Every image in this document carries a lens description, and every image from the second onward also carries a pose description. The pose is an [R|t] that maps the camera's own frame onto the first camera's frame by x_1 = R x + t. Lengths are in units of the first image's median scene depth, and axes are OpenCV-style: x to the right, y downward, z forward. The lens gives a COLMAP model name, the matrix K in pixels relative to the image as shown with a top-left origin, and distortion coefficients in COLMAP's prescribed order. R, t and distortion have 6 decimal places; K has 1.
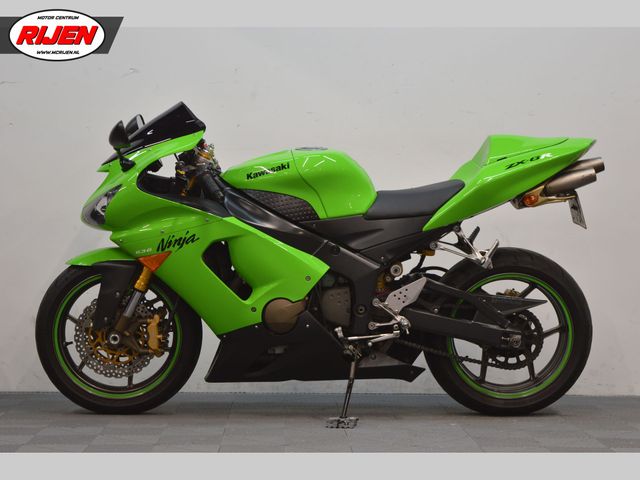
lens RADIAL K [[1540.6, 0, 318.9], [0, 1540.6, 239.6], [0, 0, 1]] dist [0.060767, 0.000000]
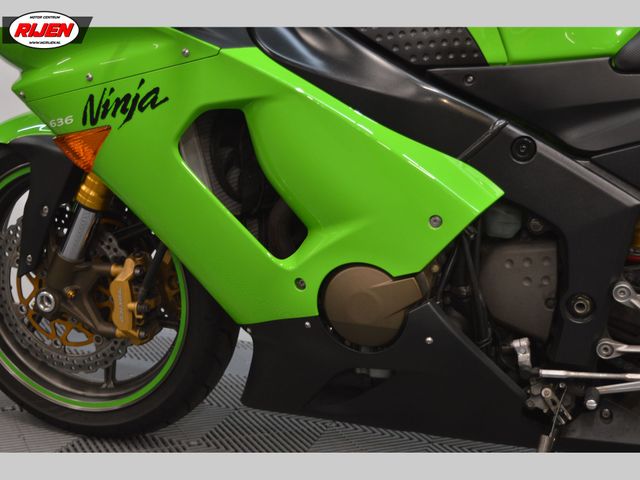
lens RADIAL K [[984.8, 0, 319.3], [0, 984.8, 239.5], [0, 0, 1]] dist [-0.033167, 0.000000]
pose [[0.938553, 0.101169, -0.329974, 0.045607], [-0.047907, 0.985006, 0.165736, -0.008761], [0.341794, -0.139744, 0.929327, 0.752801]]
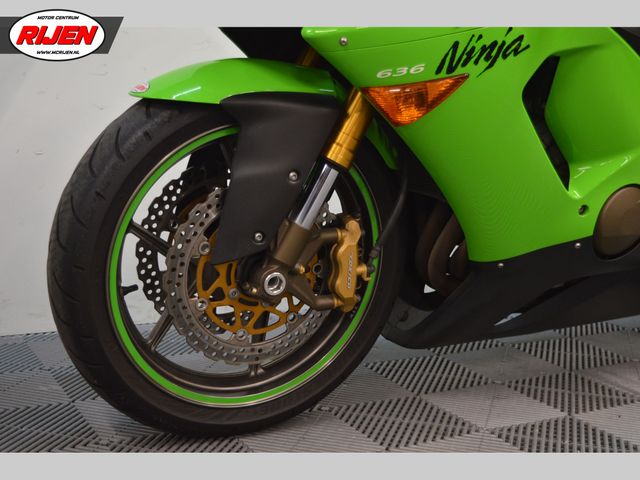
lens RADIAL K [[886.6, 0, 320.5], [0, 886.6, 239.9], [0, 0, 1]] dist [-0.073924, 0.000000]
pose [[0.883987, -0.045416, 0.465301, -0.233194], [-0.037258, 0.985261, 0.166950, 0.012702], [-0.466025, -0.164918, 0.869265, 0.792703]]
